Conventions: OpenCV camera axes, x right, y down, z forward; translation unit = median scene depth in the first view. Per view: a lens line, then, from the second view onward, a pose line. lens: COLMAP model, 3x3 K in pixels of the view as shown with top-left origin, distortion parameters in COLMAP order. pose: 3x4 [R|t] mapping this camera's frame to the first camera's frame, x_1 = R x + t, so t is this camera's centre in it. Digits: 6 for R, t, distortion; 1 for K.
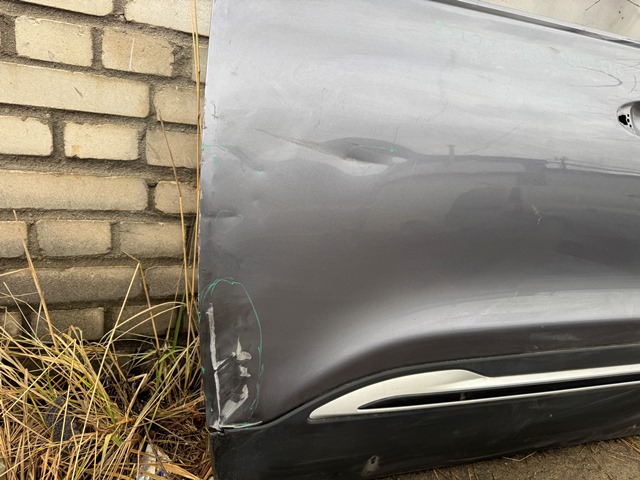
lens RADIAL K [[454.4, 0, 320.4], [0, 454.4, 239.5], [0, 0, 1]] dist [-0.009778, -0.000718]
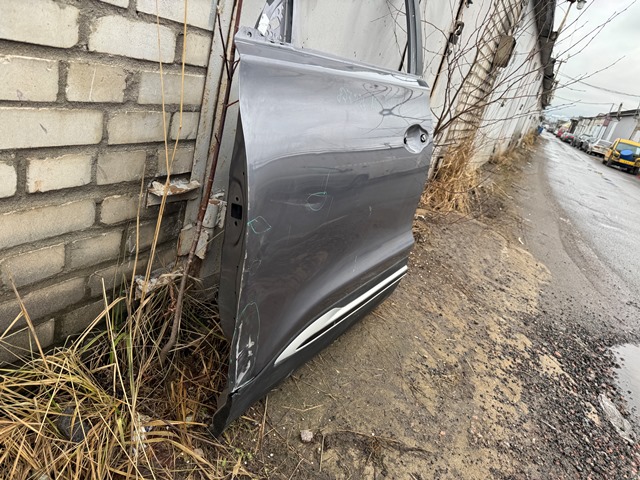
lens RADIAL K [[454.4, 0, 319.1], [0, 454.4, 240.2], [0, 0, 1]] dist [-0.009778, -0.000718]
pose [[0.777484, -0.127464, 0.615850, -0.682866], [-0.077876, 0.952196, 0.295393, -0.417842], [-0.624063, -0.277624, 0.730391, -0.116248]]
